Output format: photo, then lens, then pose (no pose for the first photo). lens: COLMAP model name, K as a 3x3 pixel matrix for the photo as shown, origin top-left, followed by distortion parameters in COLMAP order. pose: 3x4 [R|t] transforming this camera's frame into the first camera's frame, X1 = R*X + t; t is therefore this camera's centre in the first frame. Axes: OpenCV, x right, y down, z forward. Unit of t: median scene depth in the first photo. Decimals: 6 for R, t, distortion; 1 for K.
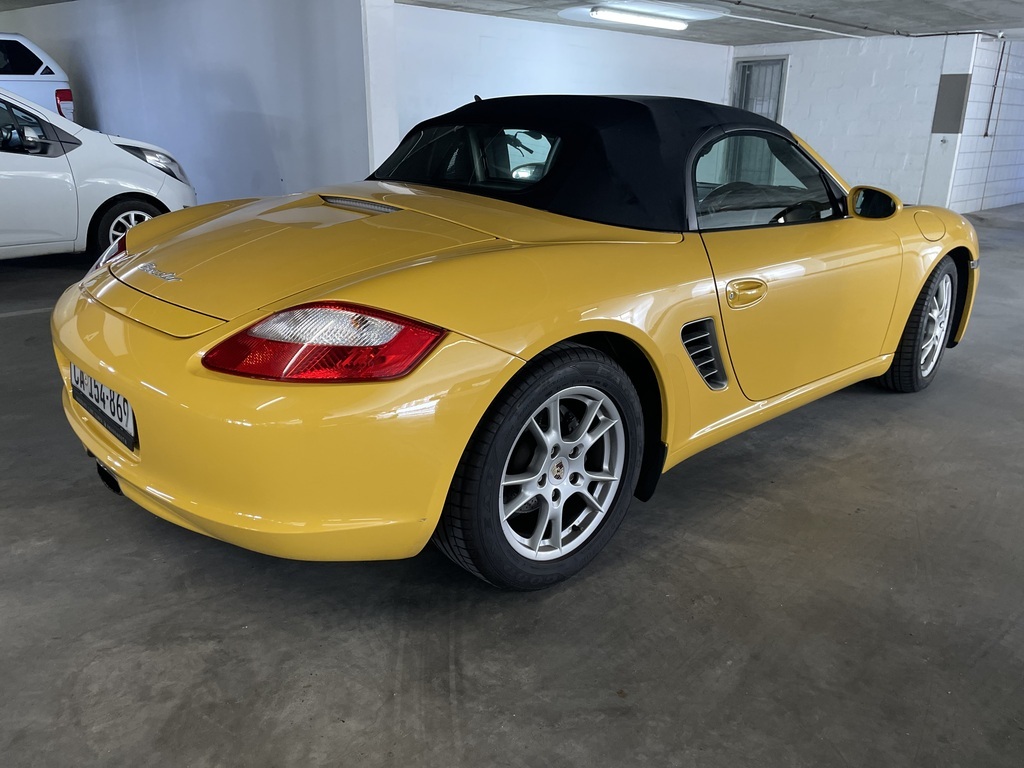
lens RADIAL K [[782.2, 0, 511.4], [0, 782.2, 384.5], [0, 0, 1]] dist [-0.000080, -0.000775]
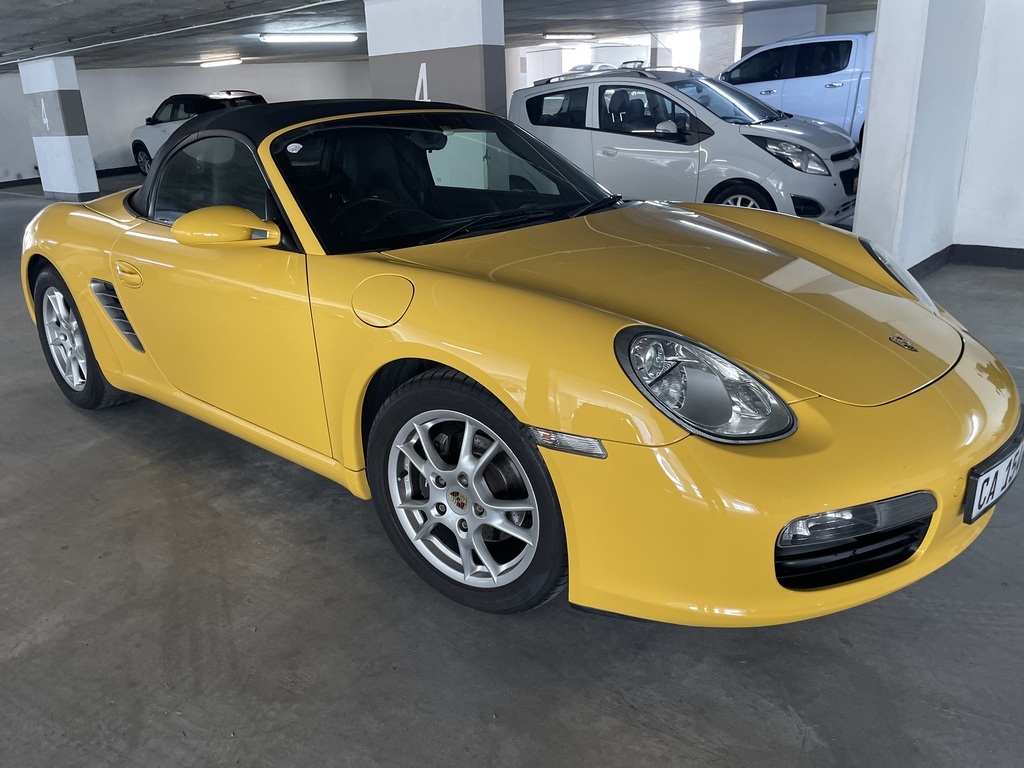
lens RADIAL K [[782.2, 0, 511.0], [0, 782.2, 383.6], [0, 0, 1]] dist [-0.000080, -0.000775]
pose [[0.105729, 0.305430, -0.946326, 1.199418], [-0.281878, 0.921831, 0.266031, -0.348322], [0.953607, 0.238622, 0.183559, 1.075730]]
